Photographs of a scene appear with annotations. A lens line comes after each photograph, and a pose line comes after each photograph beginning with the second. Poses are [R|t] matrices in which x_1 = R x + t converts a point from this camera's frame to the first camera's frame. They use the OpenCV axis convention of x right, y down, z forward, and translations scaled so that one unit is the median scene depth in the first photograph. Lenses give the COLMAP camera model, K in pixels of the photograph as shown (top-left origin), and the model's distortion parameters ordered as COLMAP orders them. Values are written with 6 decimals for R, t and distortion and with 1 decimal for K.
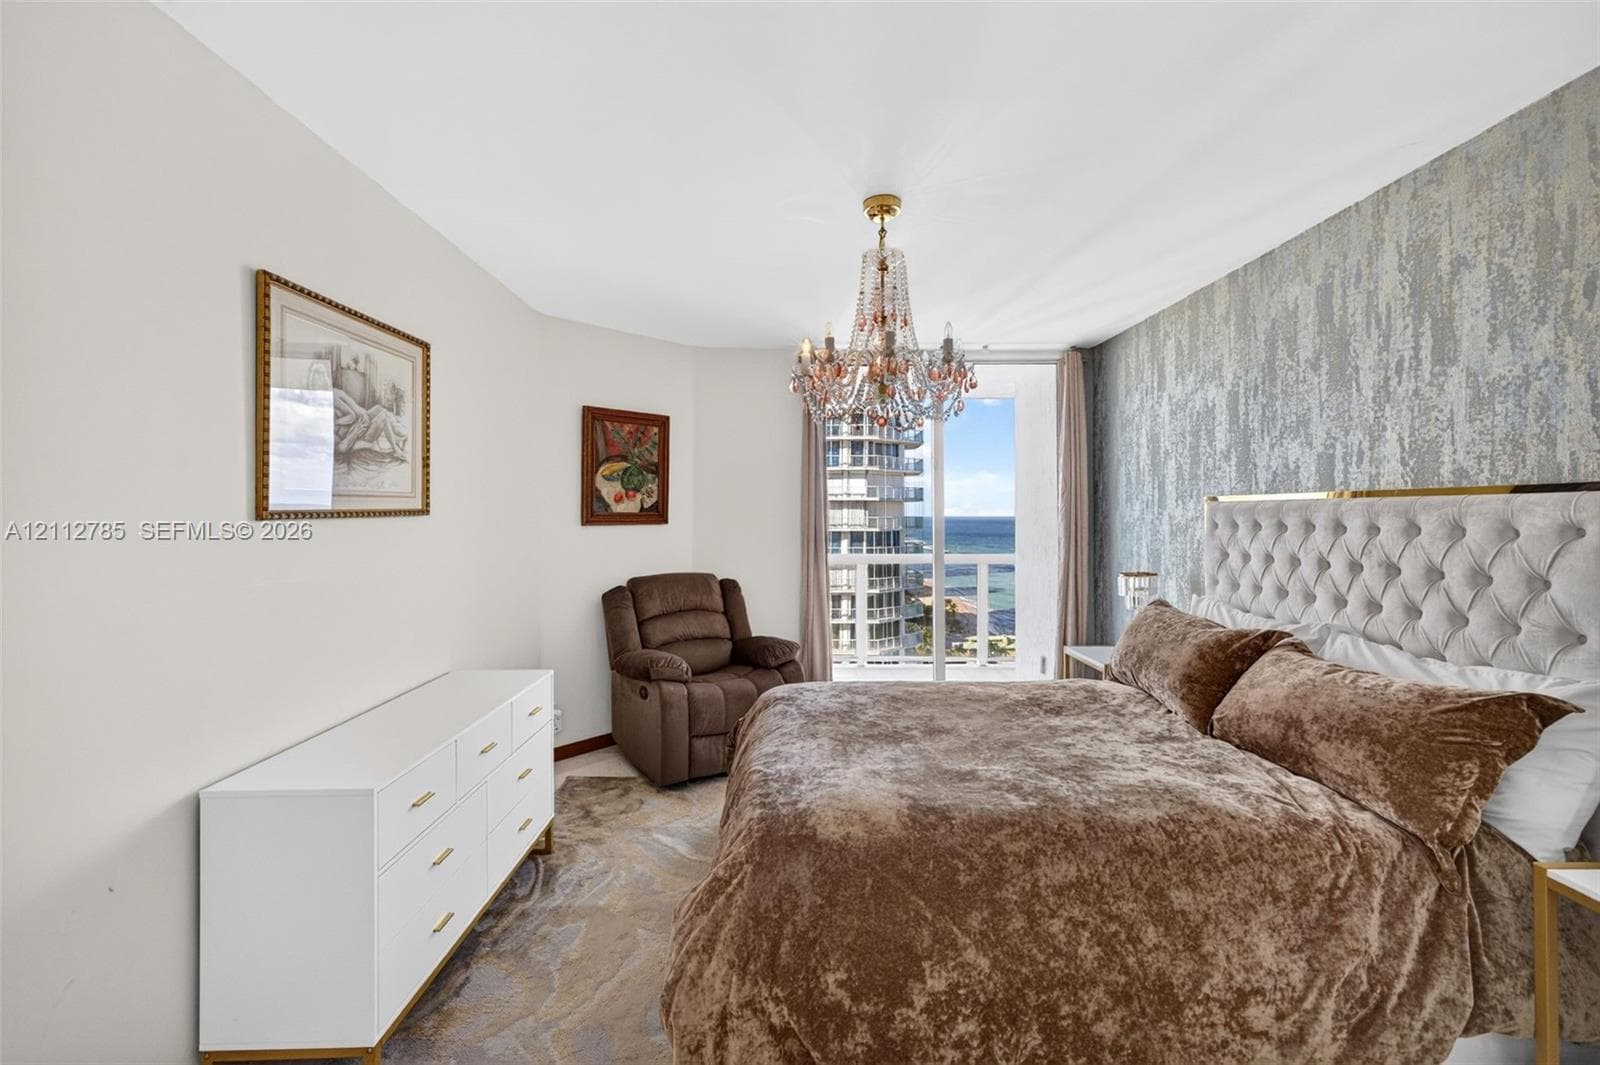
lens RADIAL K [[673.1, 0, 804.5], [0, 673.1, 506.6], [0, 0, 1]] dist [0.003626, 0.001068]
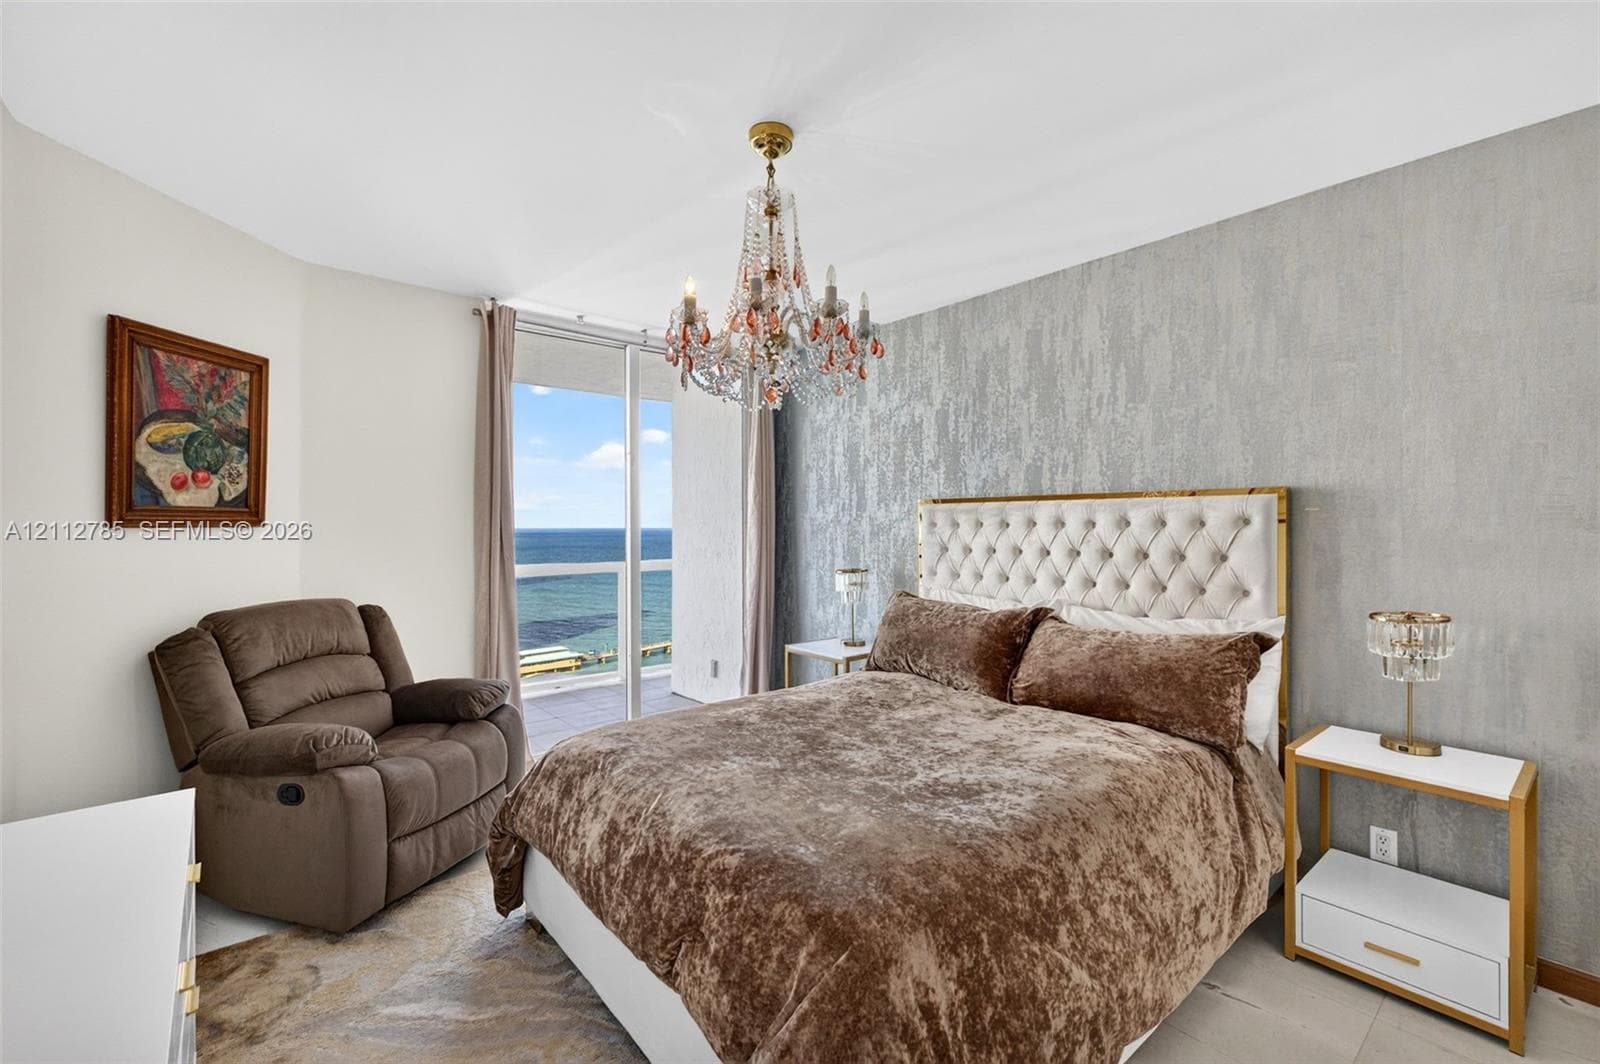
lens RADIAL K [[673.1, 0, 790.7], [0, 673.1, 525.1], [0, 0, 1]] dist [0.003626, 0.001068]
pose [[0.778636, 0.001106, 0.627475, -0.378240], [-0.007361, 0.999946, 0.007372, 0.028049], [-0.627433, -0.010359, 0.778602, 0.317025]]
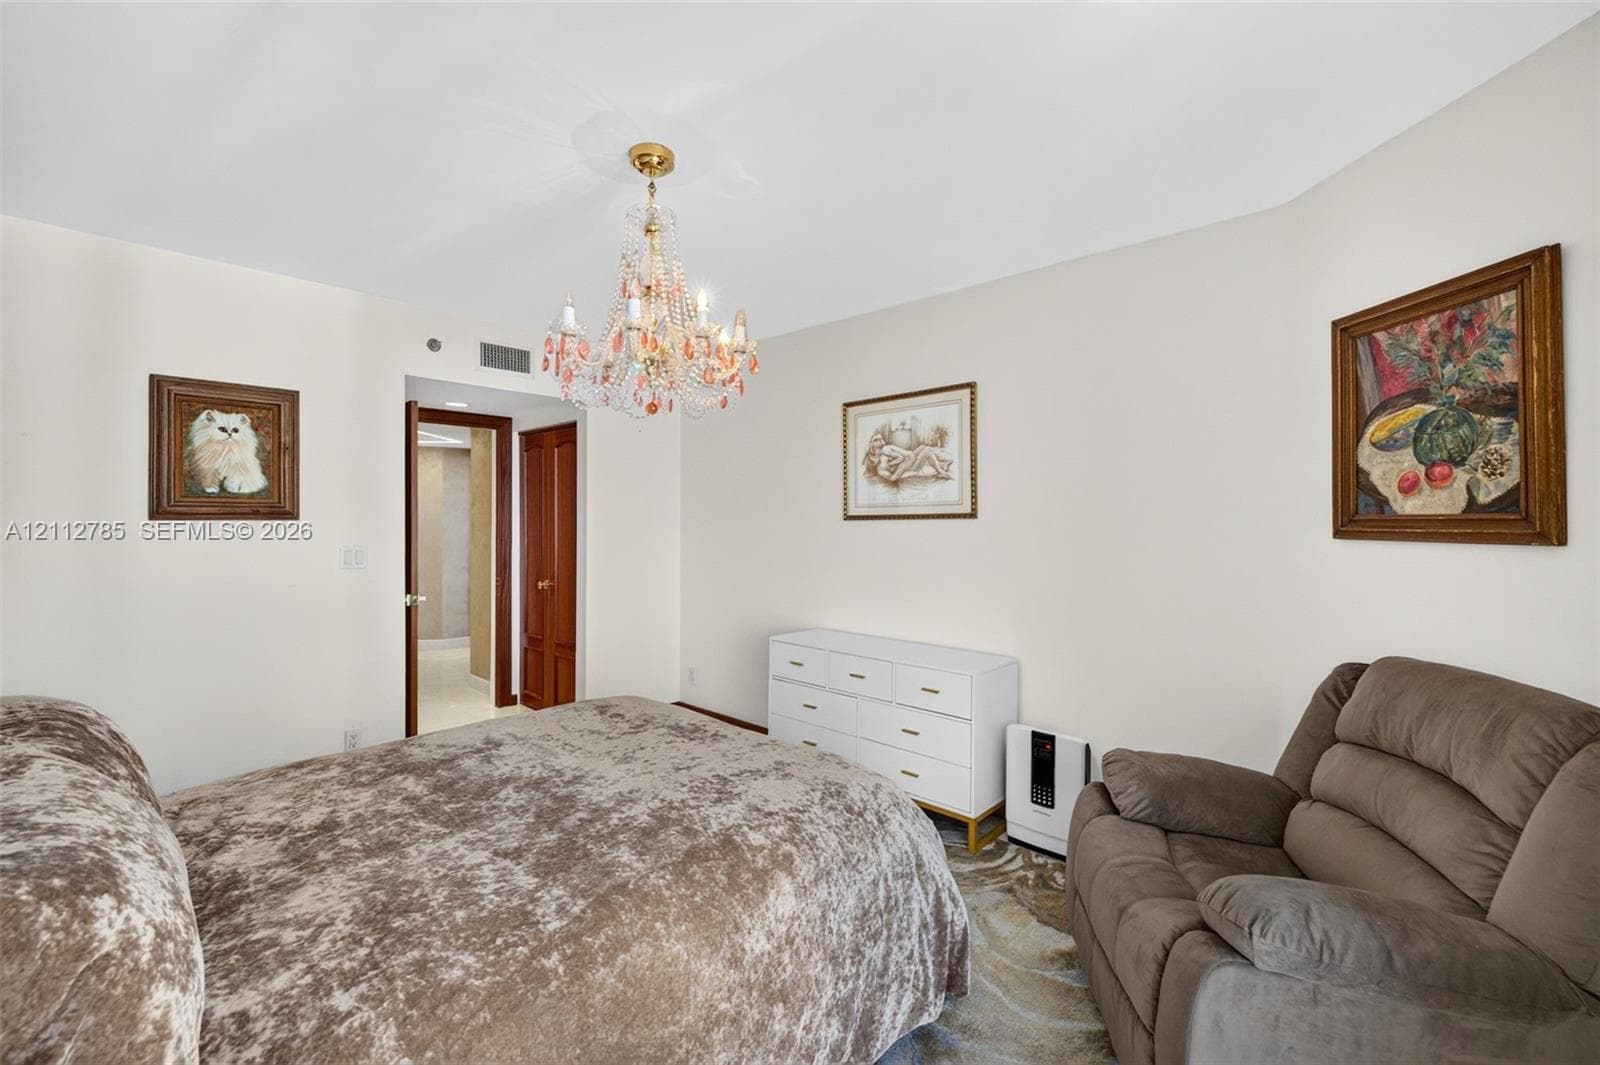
lens RADIAL K [[673.1, 0, 796.8], [0, 673.1, 516.3], [0, 0, 1]] dist [0.003626, 0.001068]
pose [[-0.702649, -0.001147, -0.711536, 0.586601], [0.006495, 0.999947, -0.008025, 0.017727], [0.711507, -0.010260, -0.702604, 1.688974]]
